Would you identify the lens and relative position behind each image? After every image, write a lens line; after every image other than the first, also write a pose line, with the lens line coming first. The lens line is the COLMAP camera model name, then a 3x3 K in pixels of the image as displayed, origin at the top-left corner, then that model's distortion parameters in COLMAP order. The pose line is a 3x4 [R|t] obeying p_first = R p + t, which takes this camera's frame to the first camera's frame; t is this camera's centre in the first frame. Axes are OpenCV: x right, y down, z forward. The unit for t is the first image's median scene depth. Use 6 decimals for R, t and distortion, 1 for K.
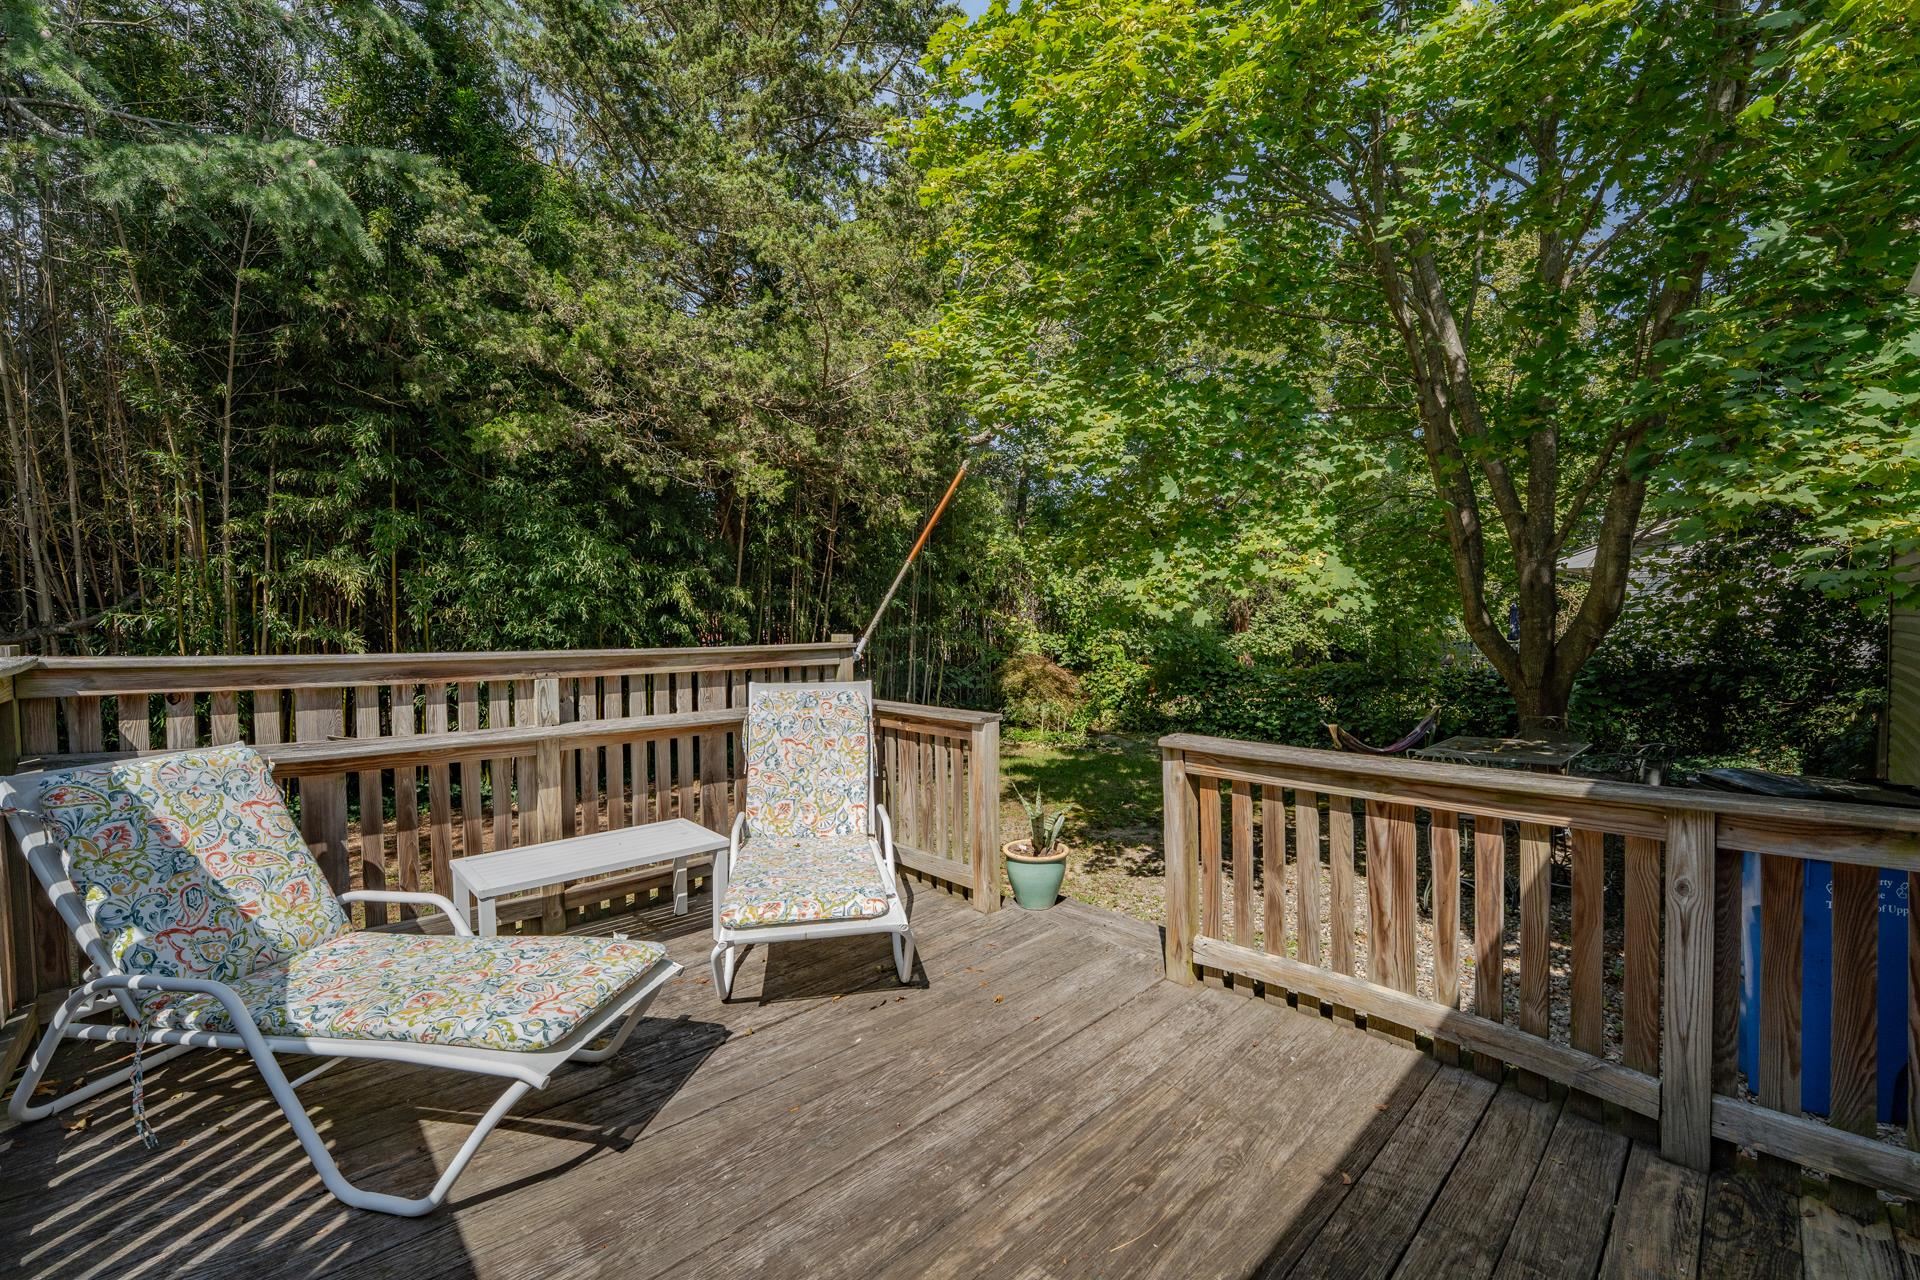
lens RADIAL K [[780.0, 0, 968.8], [0, 780.0, 638.3], [0, 0, 1]] dist [-0.002836, -0.000459]
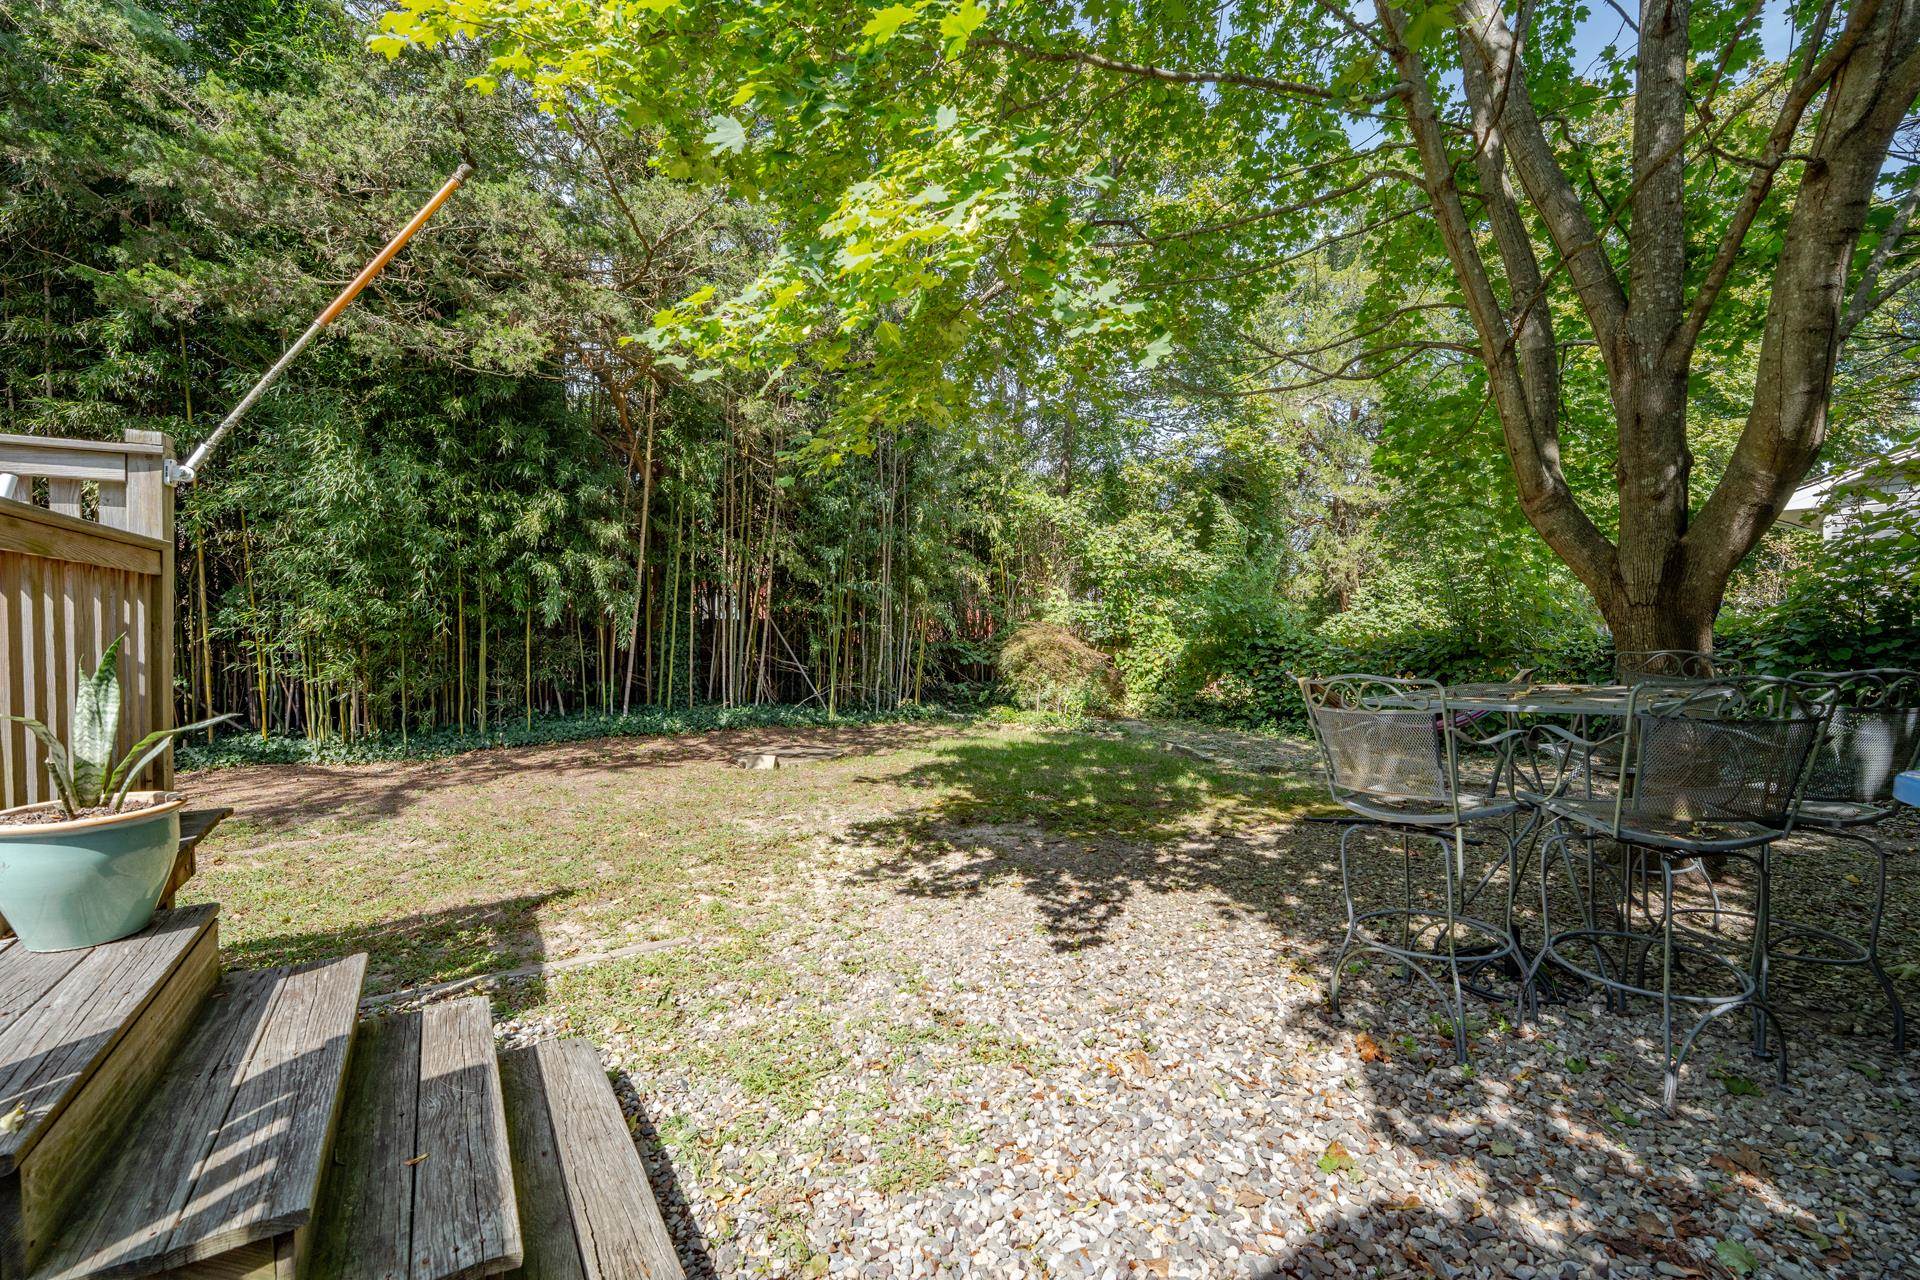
lens RADIAL K [[788.5, 0, 962.0], [0, 788.5, 636.1], [0, 0, 1]] dist [-0.030520, 0.004107]
pose [[0.981976, 0.005188, -0.188933, 0.612654], [-0.006898, 0.999941, -0.008396, 0.168508], [0.188878, 0.009548, 0.981954, 0.632940]]
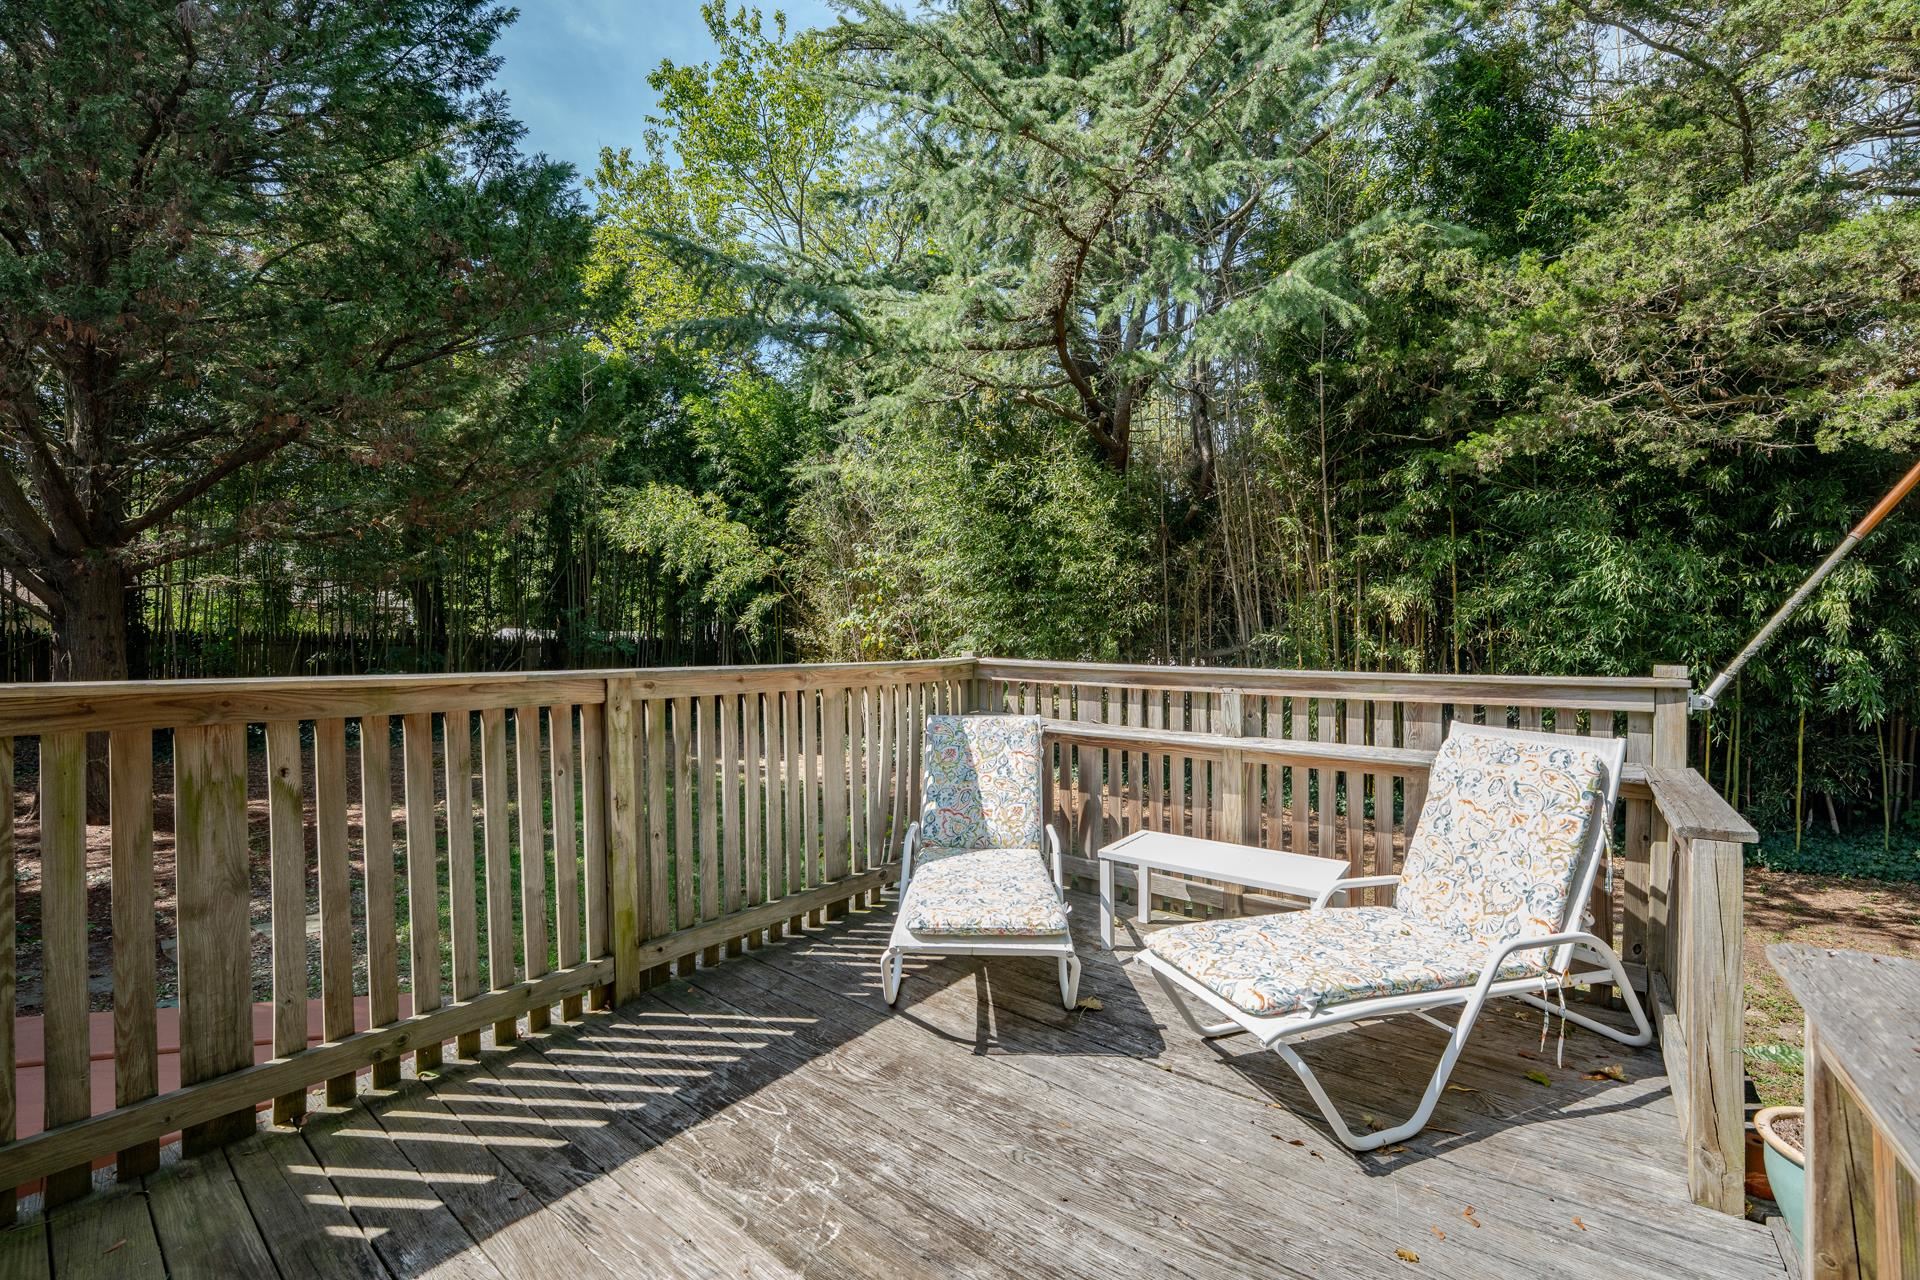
lens RADIAL K [[788.5, 0, 962.0], [0, 788.5, 636.1], [0, 0, 1]] dist [-0.030520, 0.004107]
pose [[0.156749, -0.000226, -0.987638, 0.410363], [-0.029764, 0.999545, -0.004953, -0.010184], [0.987190, 0.030173, 0.156671, 0.379169]]
